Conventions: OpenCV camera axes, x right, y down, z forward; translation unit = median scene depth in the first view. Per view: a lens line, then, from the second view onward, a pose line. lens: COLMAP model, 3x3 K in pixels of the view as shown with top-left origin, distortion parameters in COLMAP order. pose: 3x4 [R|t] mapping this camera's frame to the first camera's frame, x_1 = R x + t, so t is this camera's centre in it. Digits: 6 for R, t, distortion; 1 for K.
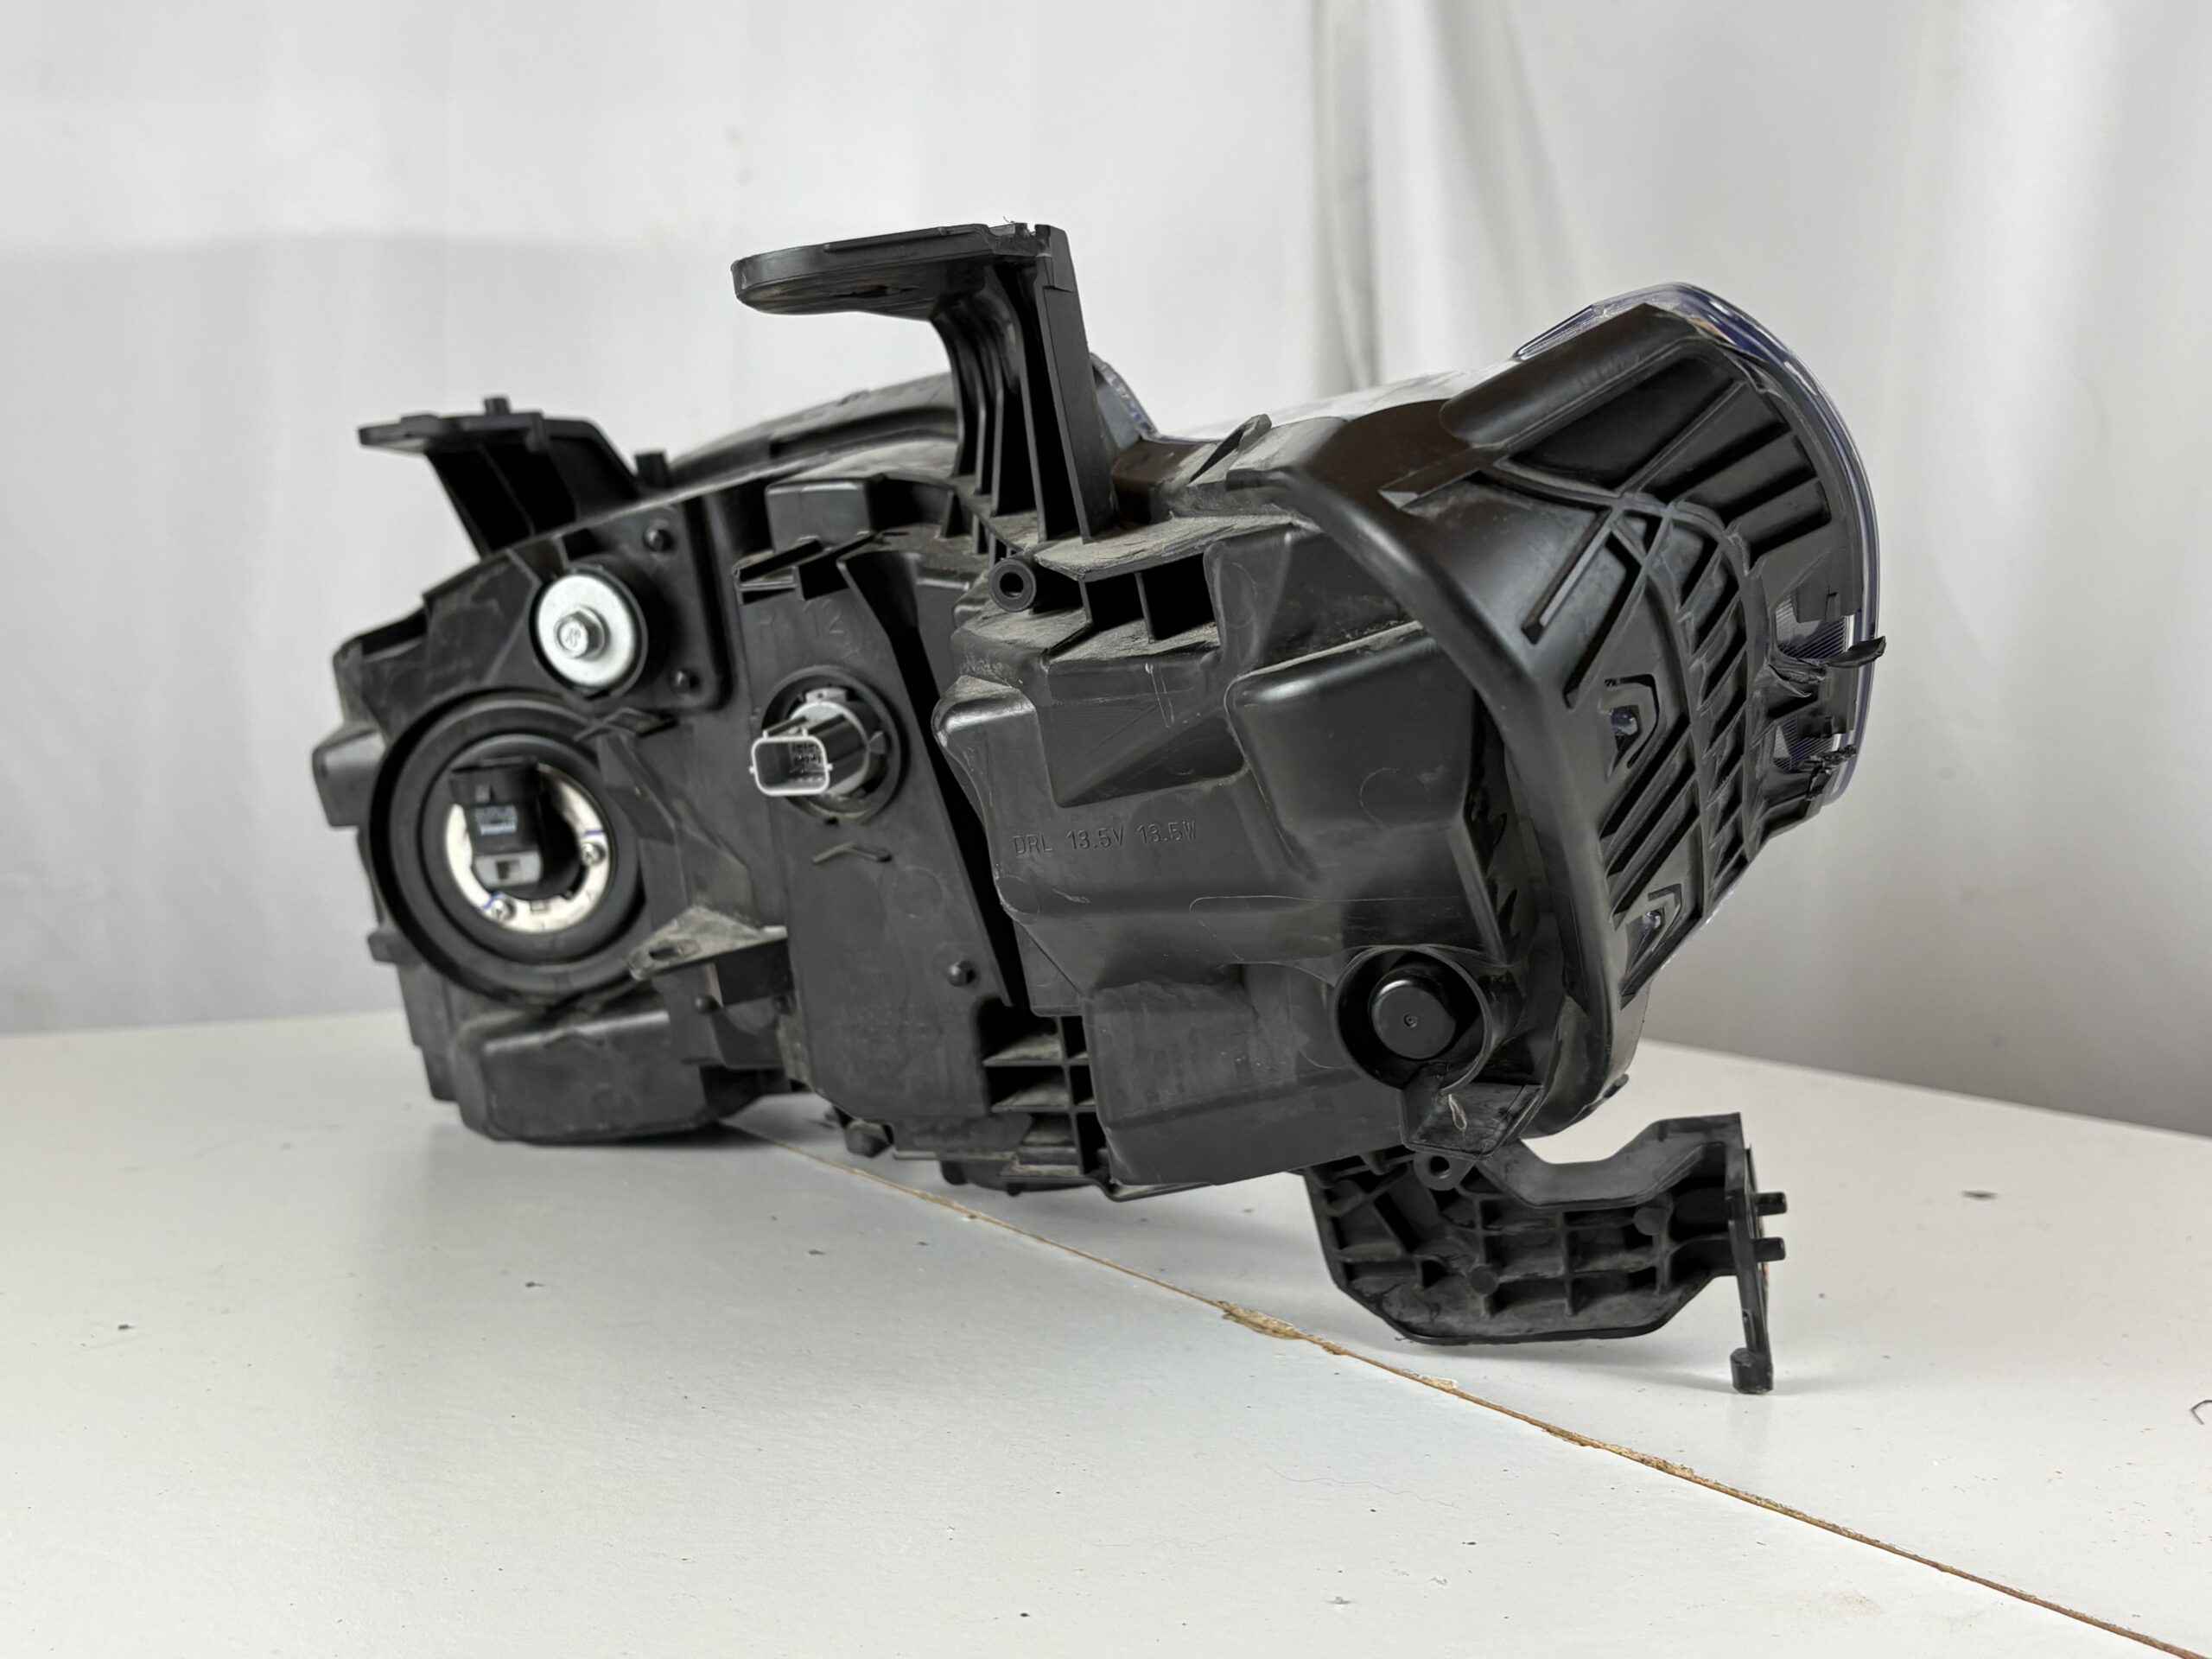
lens RADIAL K [[2622.1, 0, 1105.7], [0, 2622.1, 827.6], [0, 0, 1]] dist [0.015630, 0.000000]
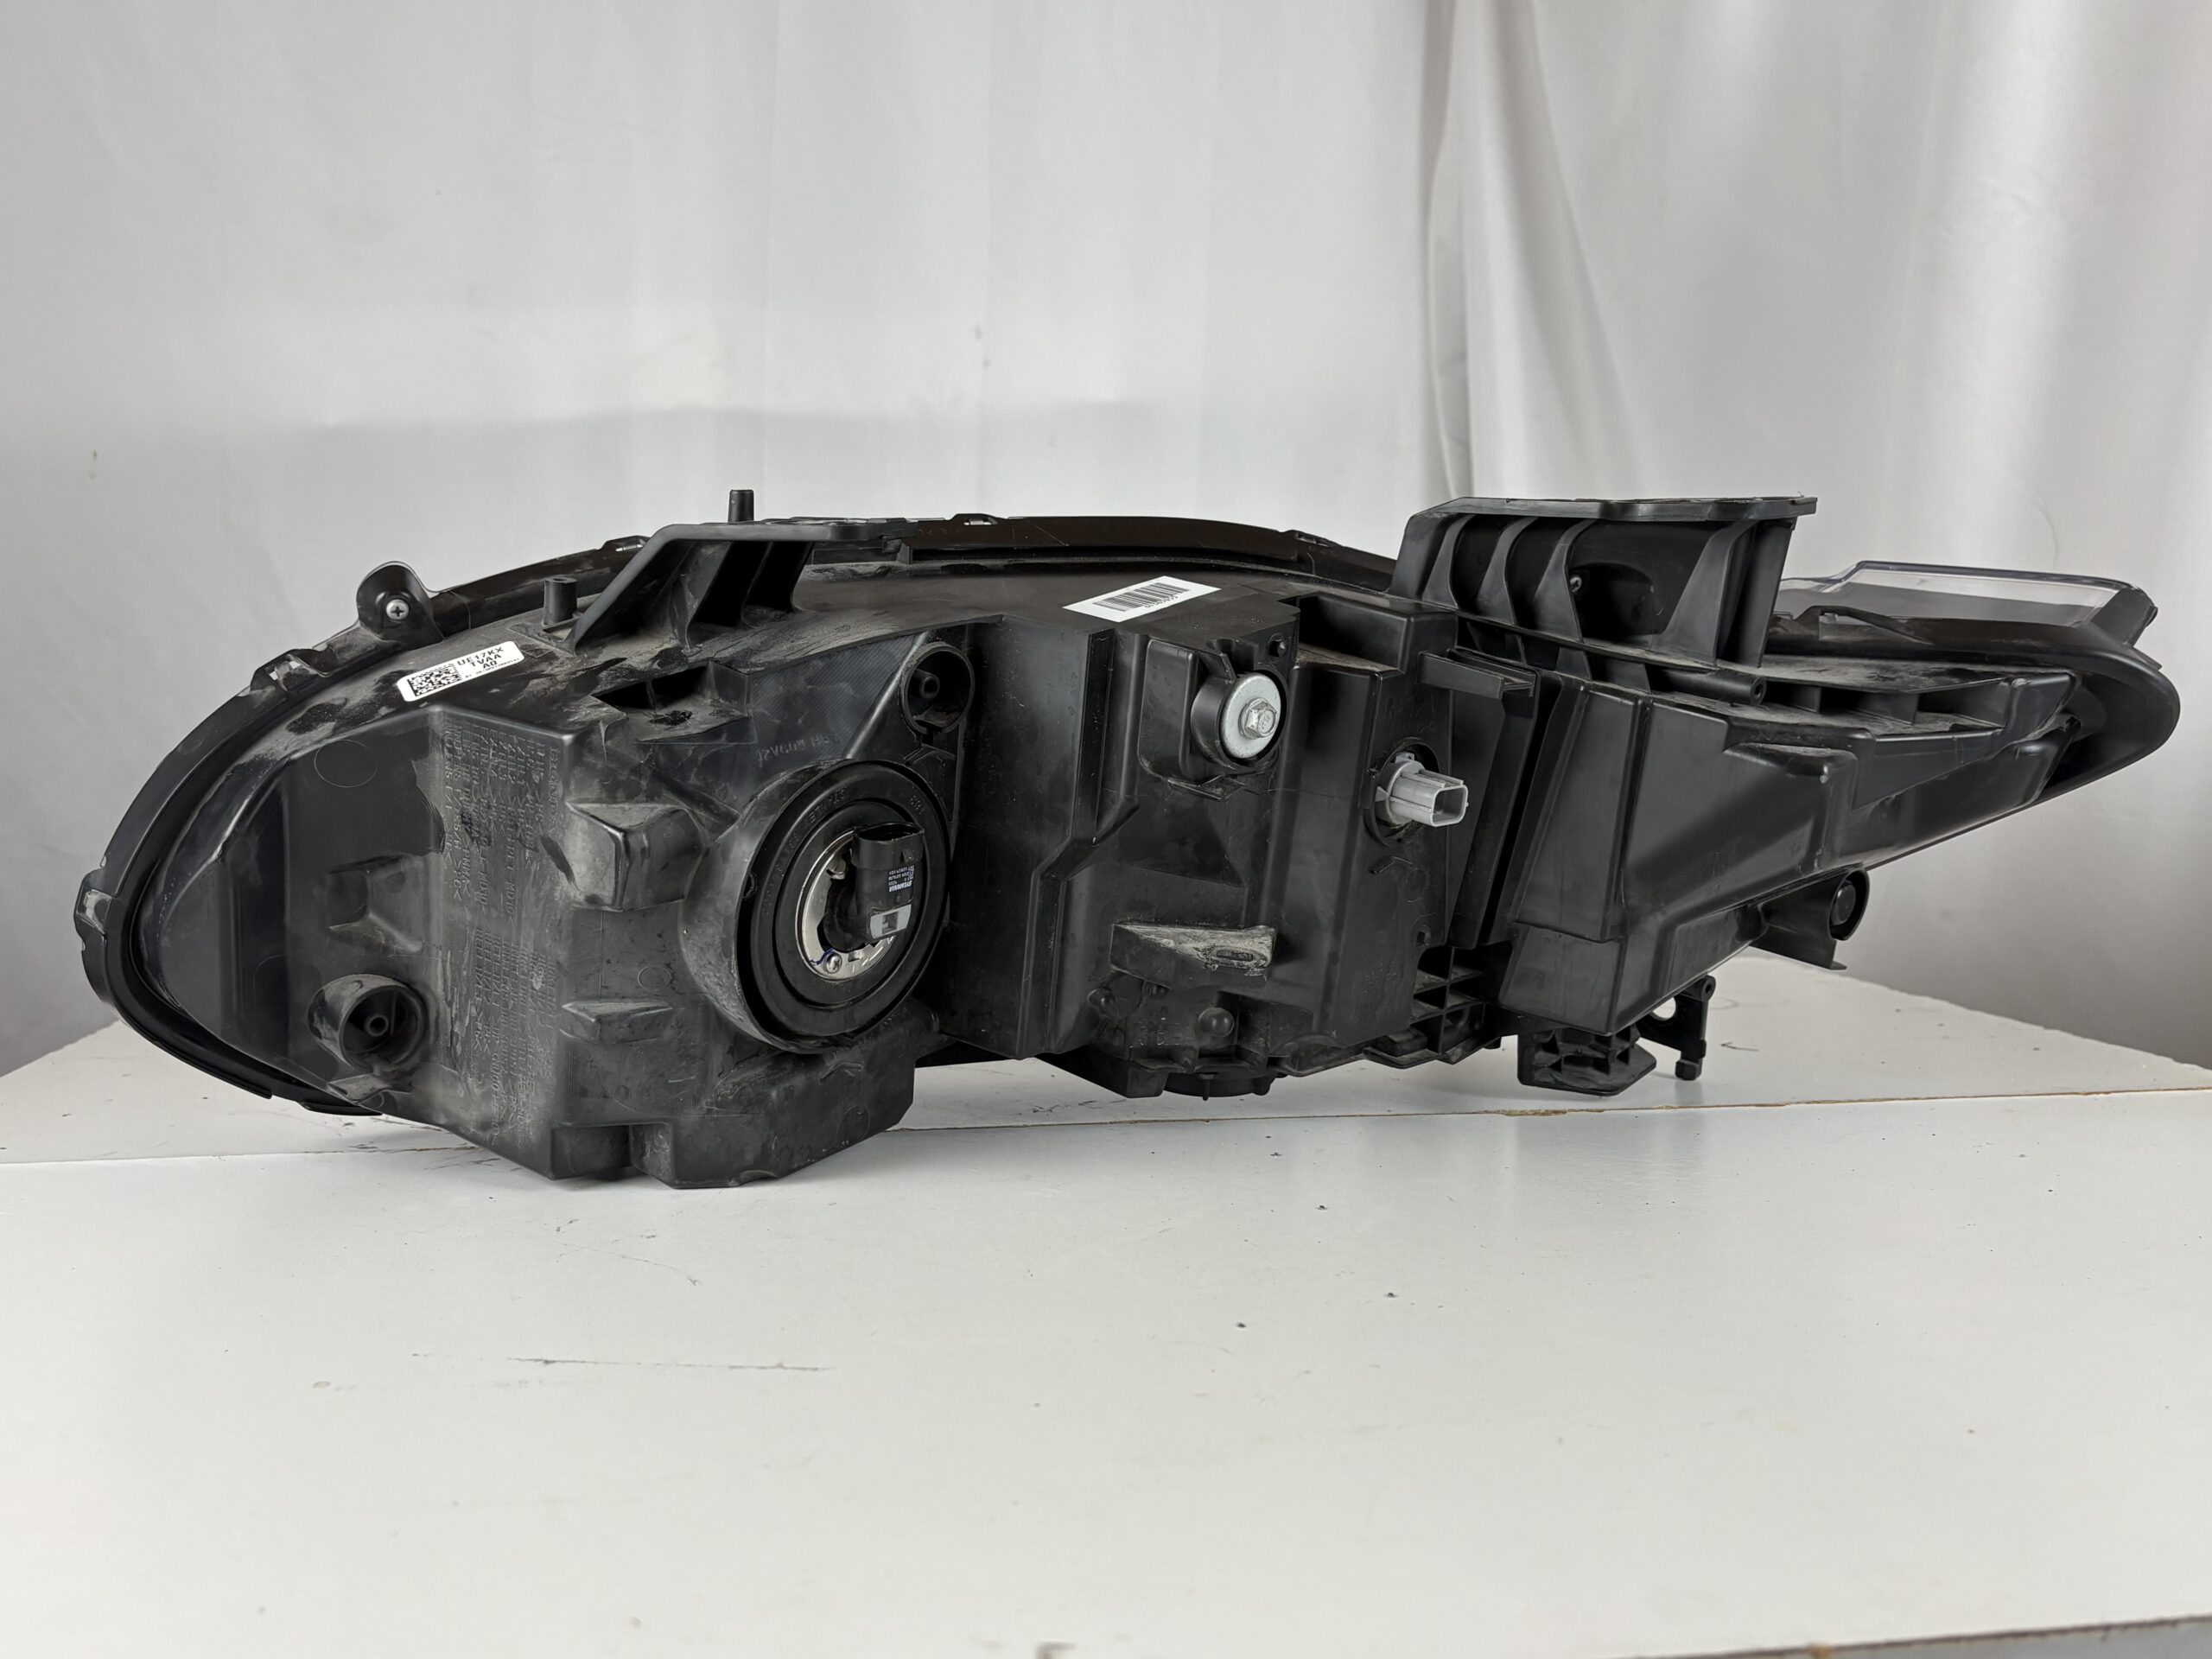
lens RADIAL K [[2031.6, 0, 1109.0], [0, 2031.6, 847.8], [0, 0, 1]] dist [0.003262, 0.000000]
pose [[0.393232, -0.081048, 0.915860, -1.311155], [0.057460, 0.996326, 0.063498, -0.087809], [-0.917642, 0.027655, 0.396445, 0.749878]]
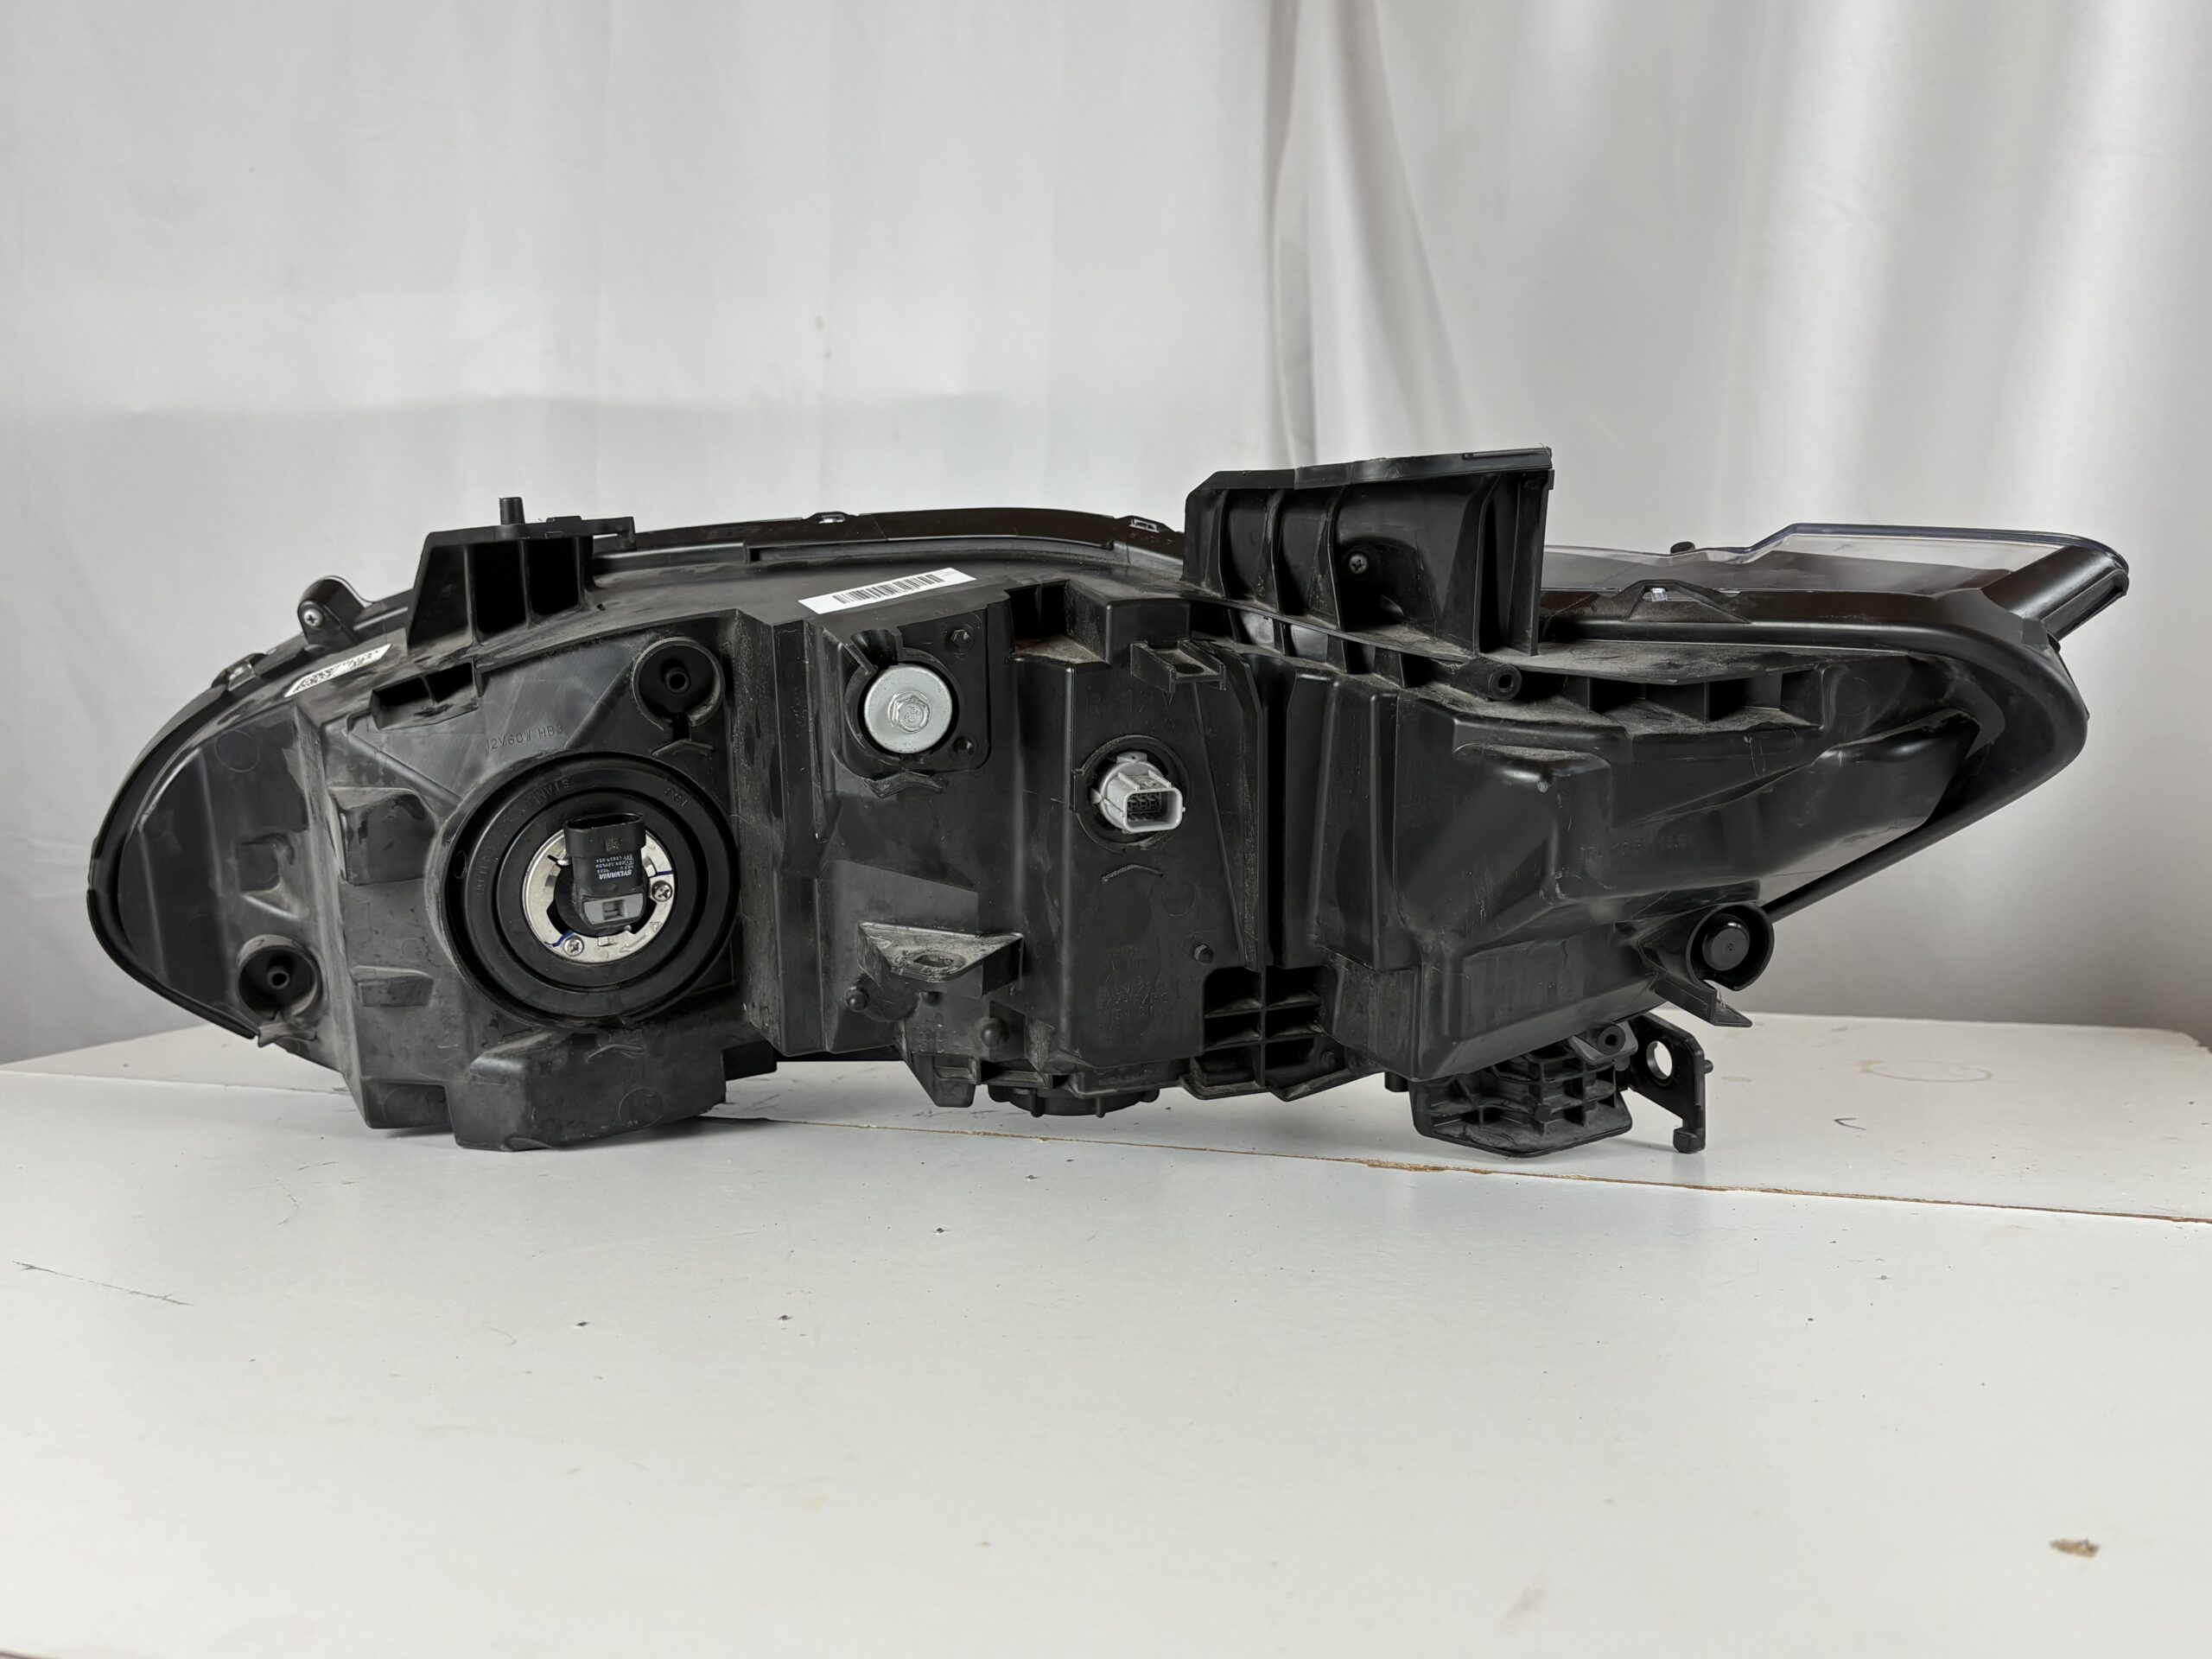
lens RADIAL K [[2031.6, 0, 1112.2], [0, 2031.6, 832.9], [0, 0, 1]] dist [0.003262, 0.000000]
pose [[0.764377, -0.049691, 0.642852, -0.845327], [0.044976, 0.998706, 0.023720, -0.039149], [-0.643199, 0.010782, 0.765623, 0.218944]]
